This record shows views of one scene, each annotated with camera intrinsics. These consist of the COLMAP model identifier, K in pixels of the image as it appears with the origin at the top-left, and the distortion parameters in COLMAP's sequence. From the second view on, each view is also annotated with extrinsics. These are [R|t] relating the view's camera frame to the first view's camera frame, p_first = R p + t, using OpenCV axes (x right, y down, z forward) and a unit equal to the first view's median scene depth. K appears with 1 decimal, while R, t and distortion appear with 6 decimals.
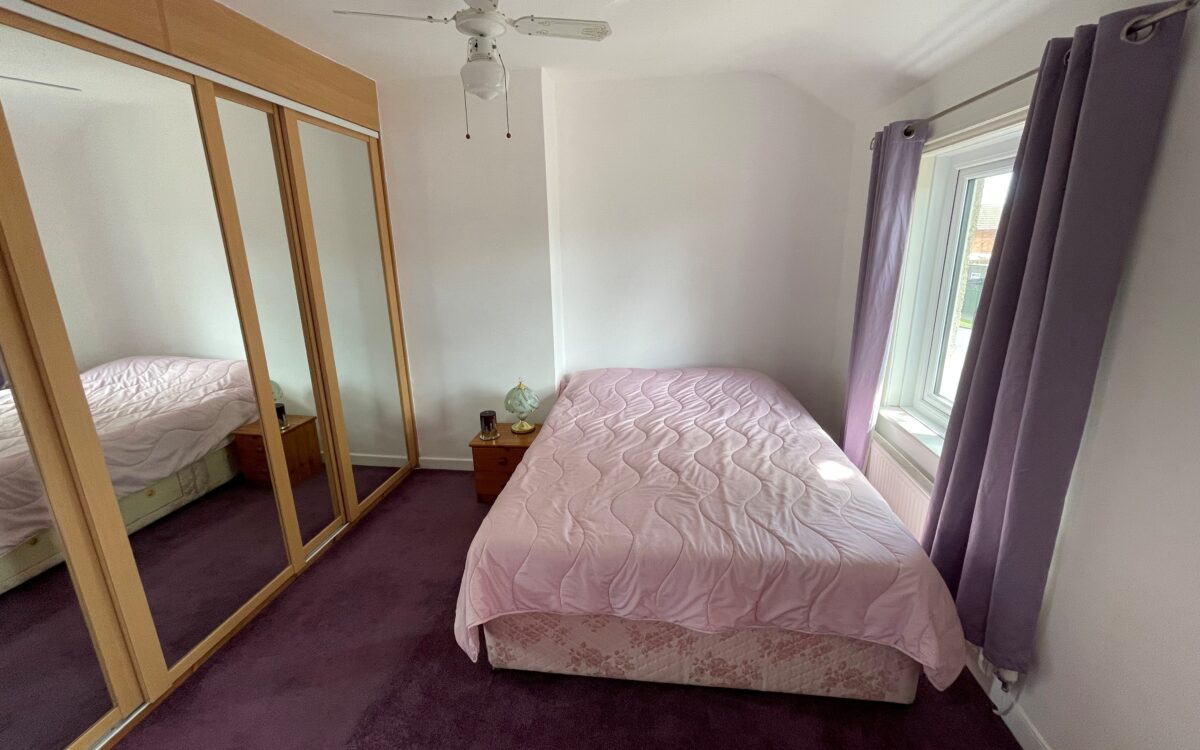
lens RADIAL K [[492.0, 0, 600.0], [0, 492.0, 375.0], [0, 0, 1]] dist [-0.001857, -0.000347]
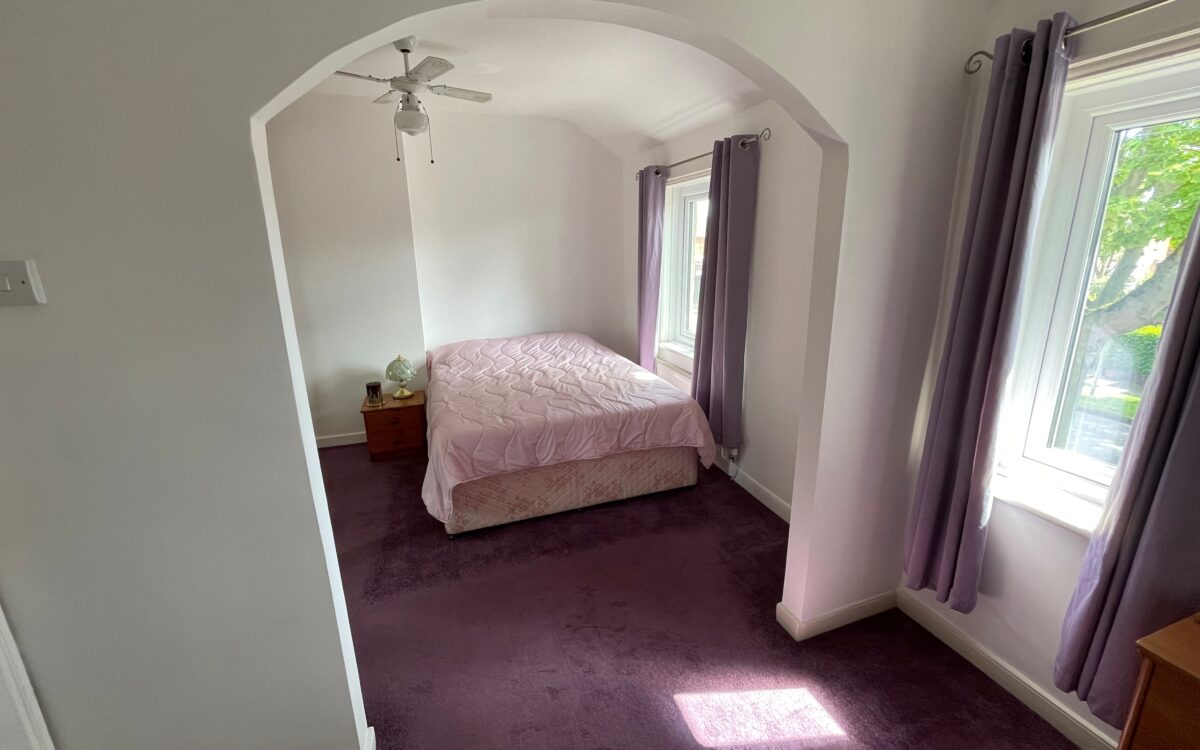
lens RADIAL K [[489.9, 0, 600.0], [0, 489.9, 375.0], [0, 0, 1]] dist [0.059731, -0.000113]
pose [[0.902123, -0.113317, 0.416332, -0.390025], [0.116859, 0.993002, 0.017061, 0.169579], [-0.415352, 0.033261, 0.909053, -0.511753]]
